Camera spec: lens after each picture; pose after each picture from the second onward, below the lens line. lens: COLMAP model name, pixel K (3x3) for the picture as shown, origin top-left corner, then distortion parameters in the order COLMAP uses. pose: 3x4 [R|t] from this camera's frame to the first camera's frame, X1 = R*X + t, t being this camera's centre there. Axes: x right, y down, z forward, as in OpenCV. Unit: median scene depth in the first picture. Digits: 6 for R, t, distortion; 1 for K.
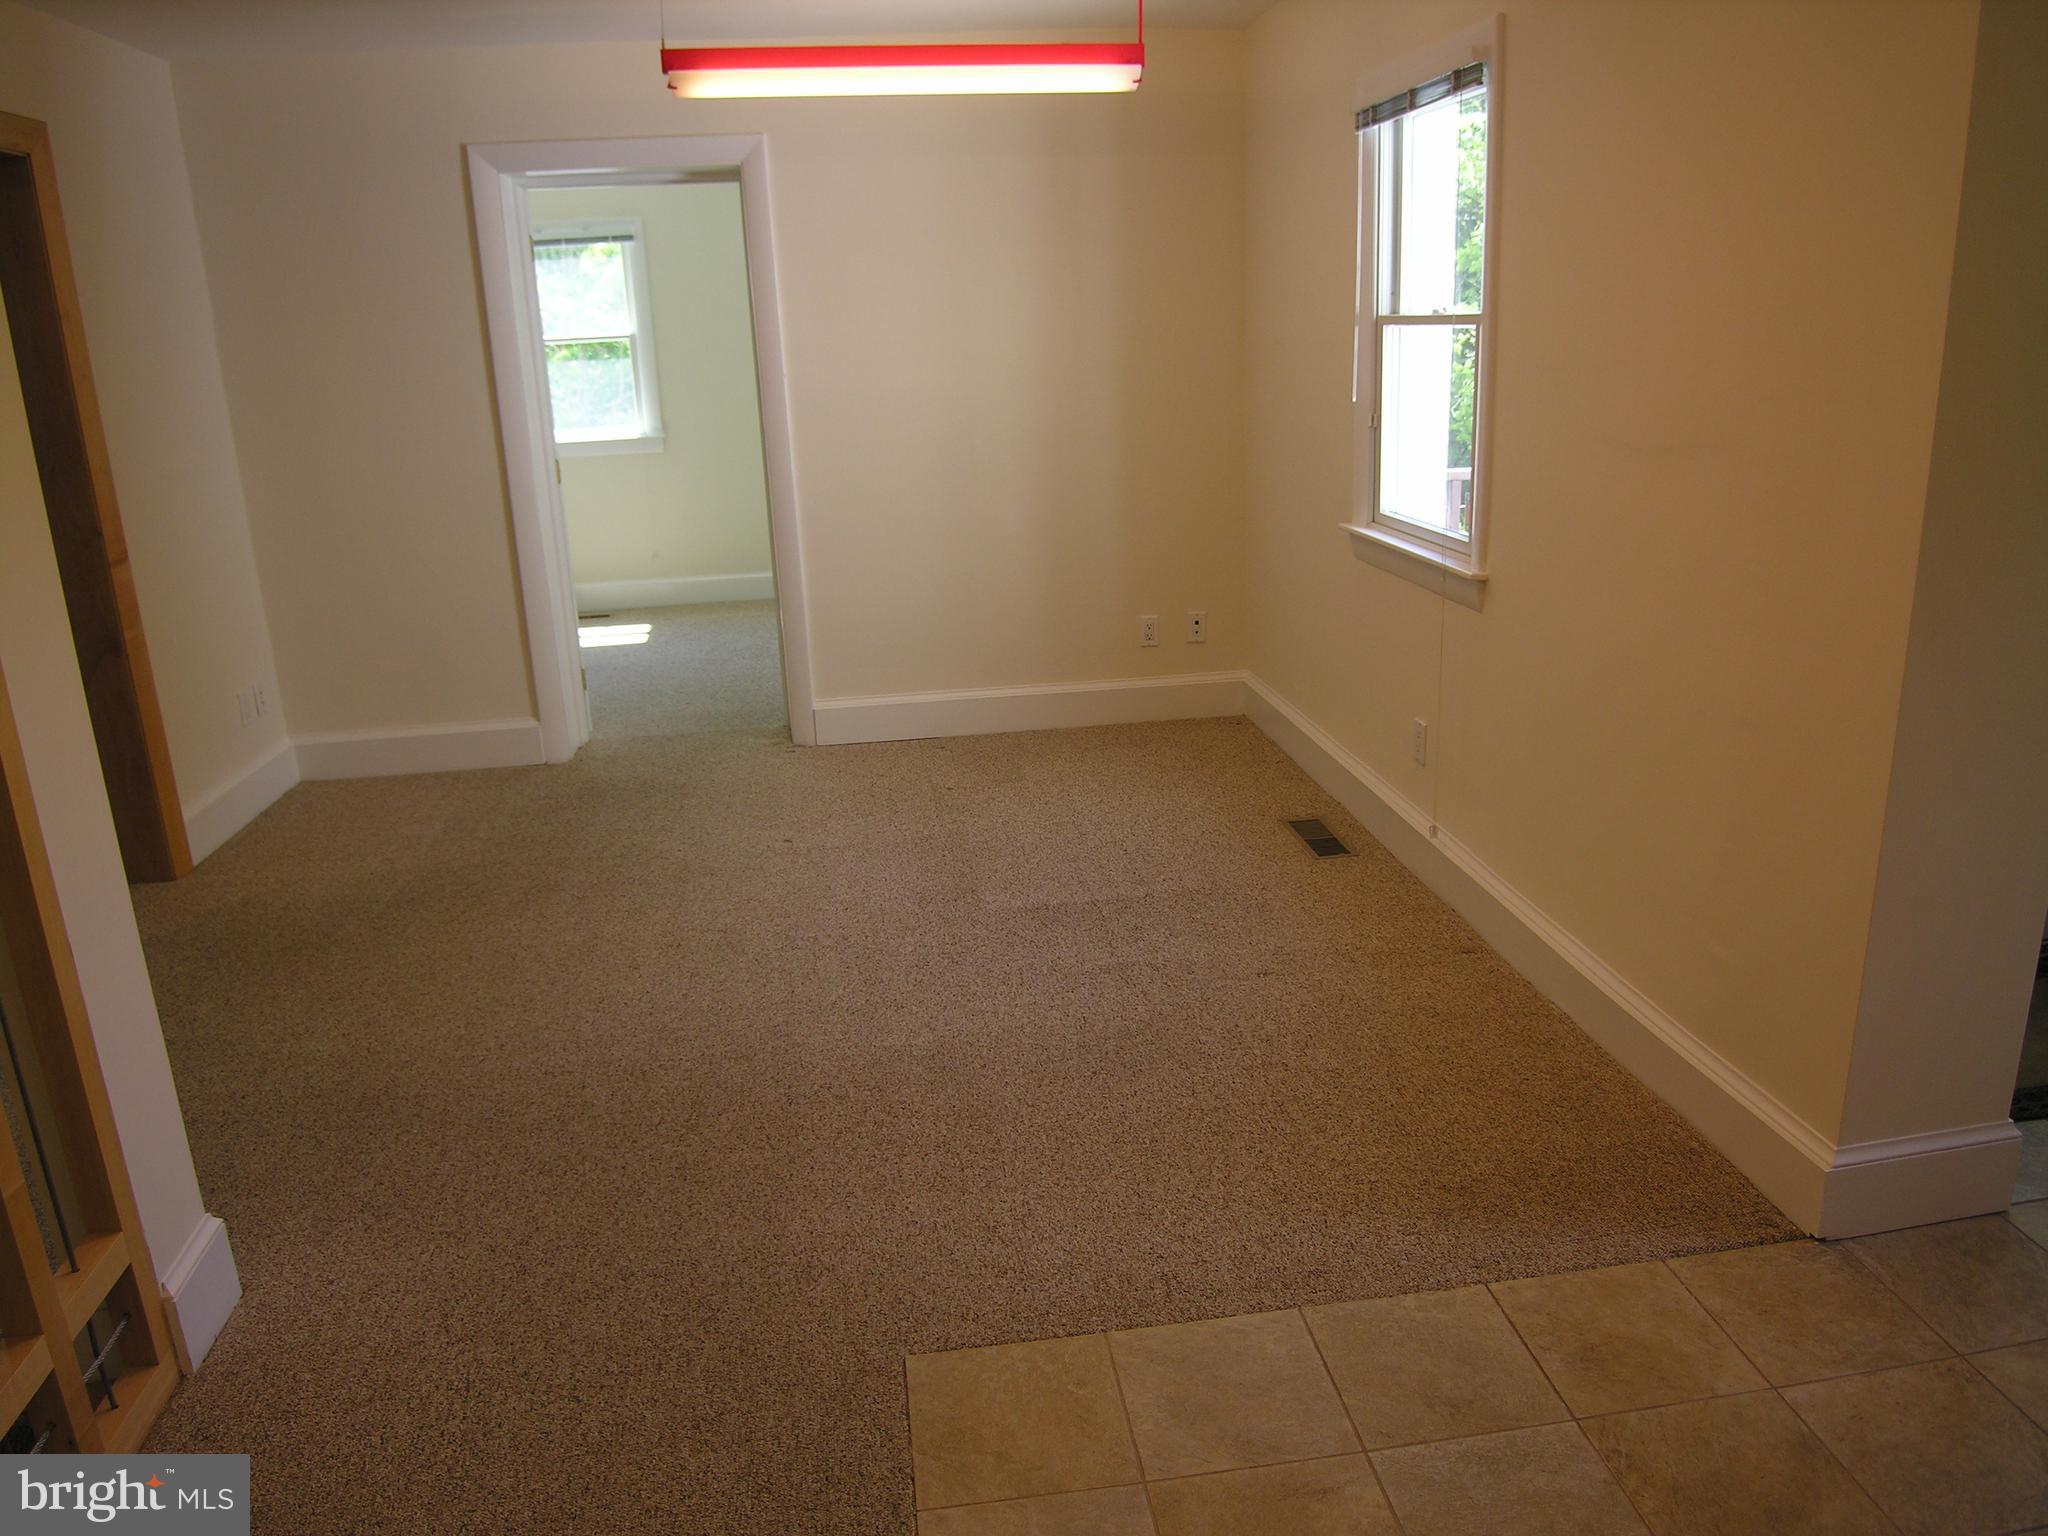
lens RADIAL K [[1462.1, 0, 1034.2], [0, 1462.1, 750.2], [0, 0, 1]] dist [-0.061812, 0.008239]
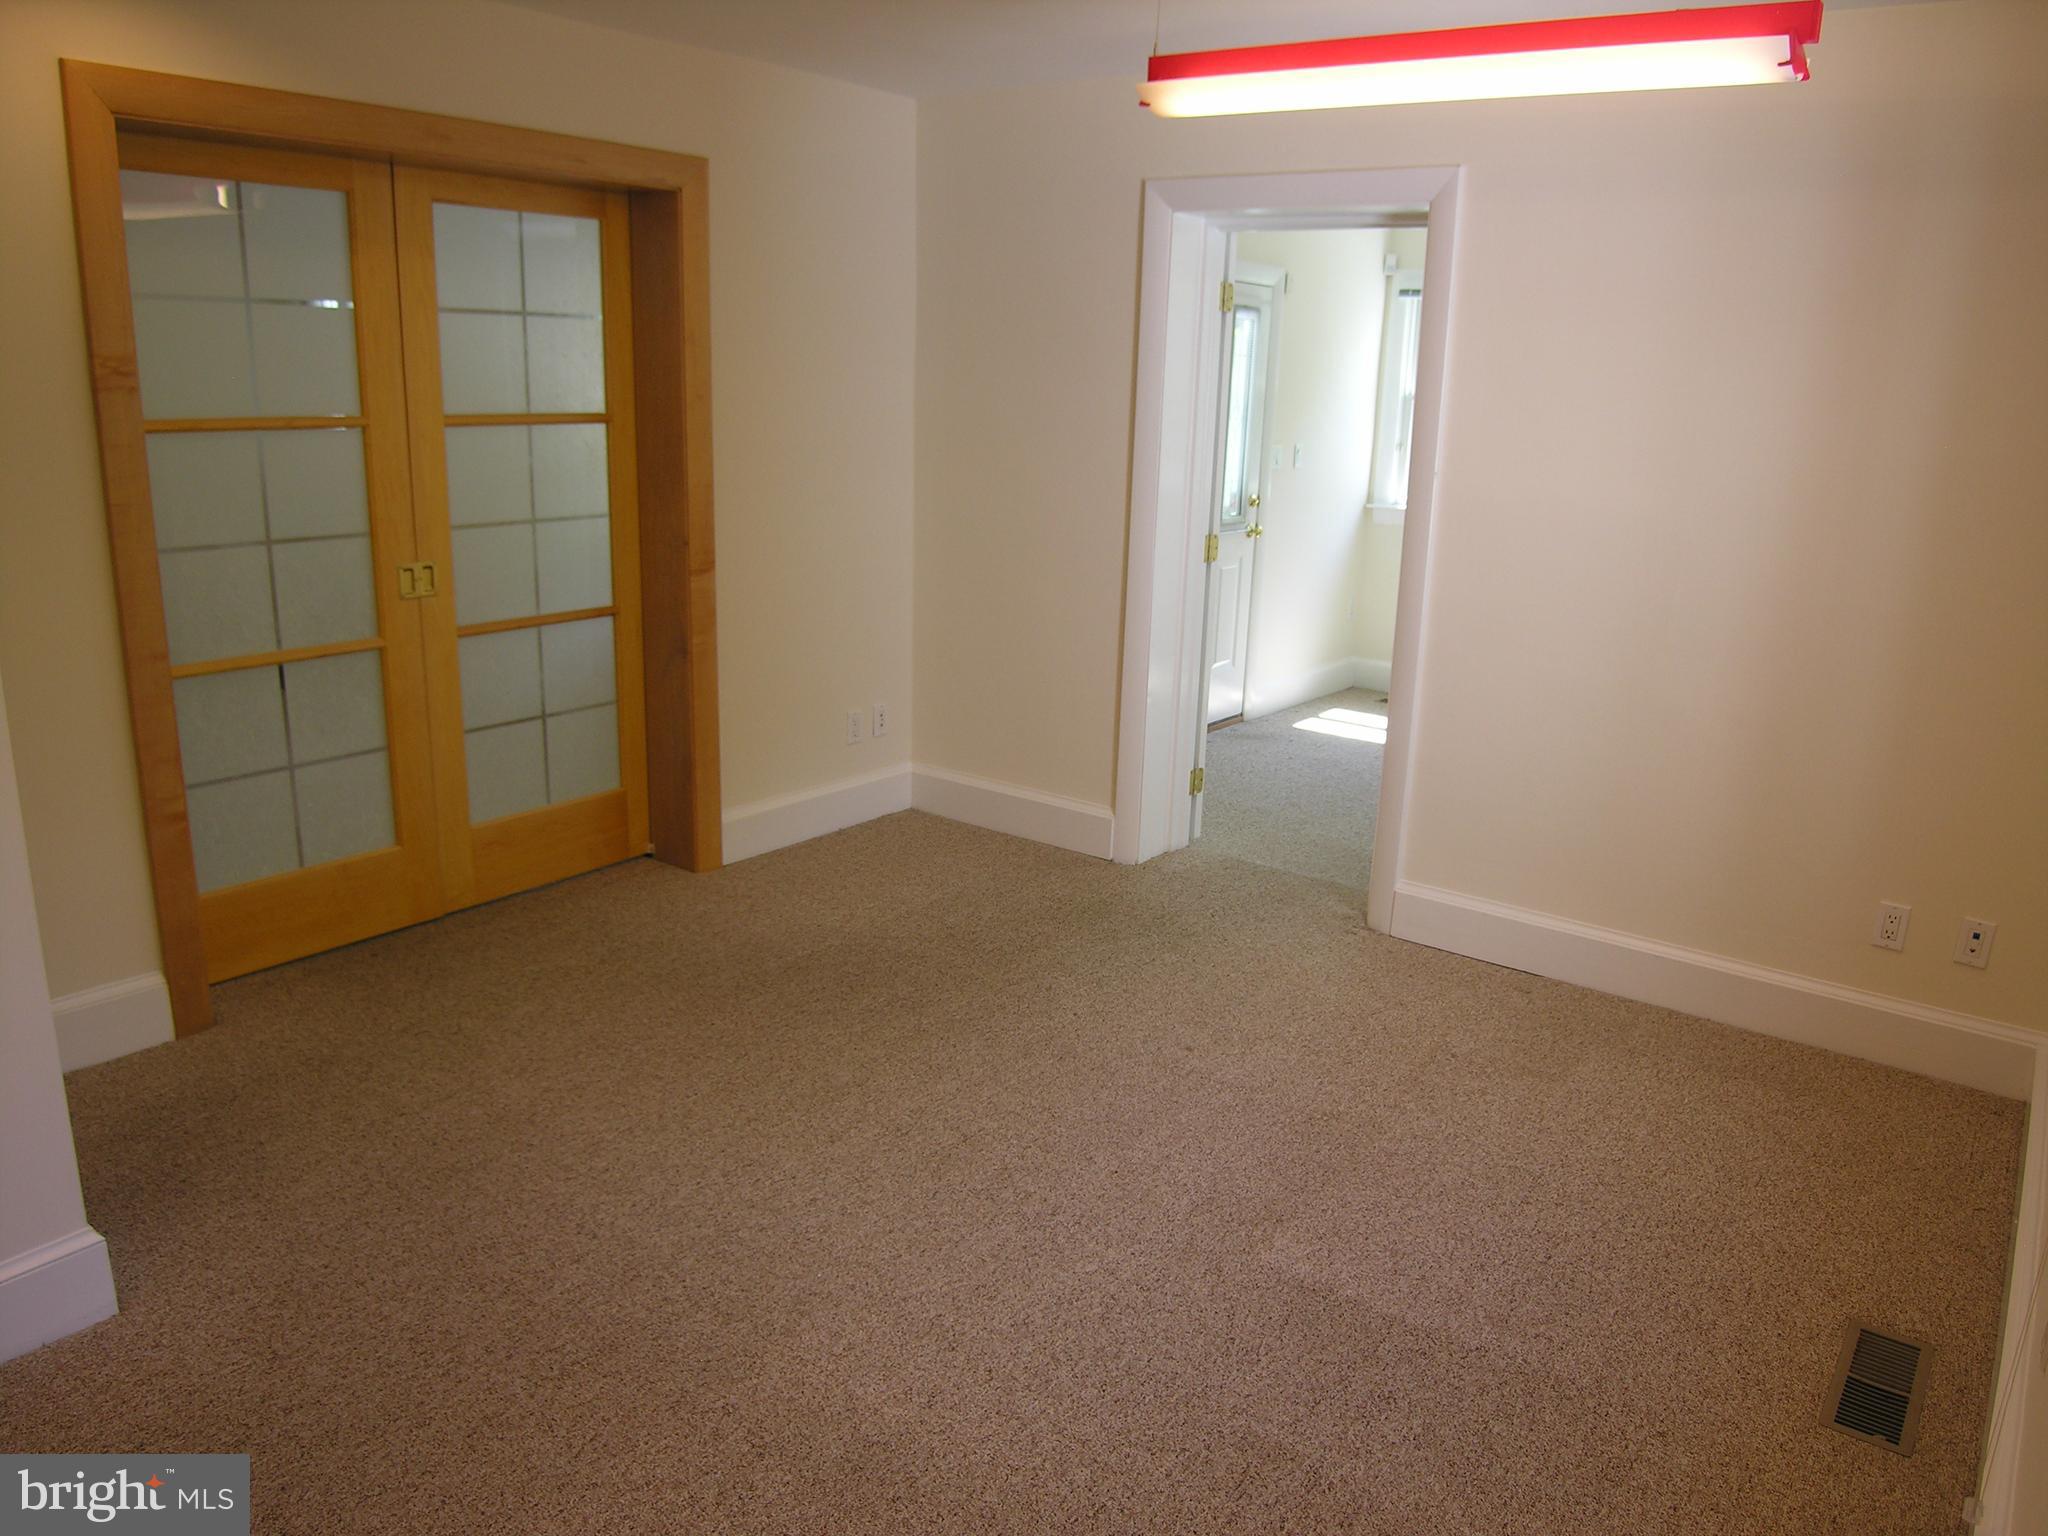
lens RADIAL K [[1462.1, 0, 1034.2], [0, 1462.1, 750.2], [0, 0, 1]] dist [-0.061812, 0.008239]
pose [[0.716354, 0.234431, -0.657175, 0.232020], [-0.254099, 0.964841, 0.067203, -0.116061], [0.649824, 0.118846, 0.750736, 0.302539]]
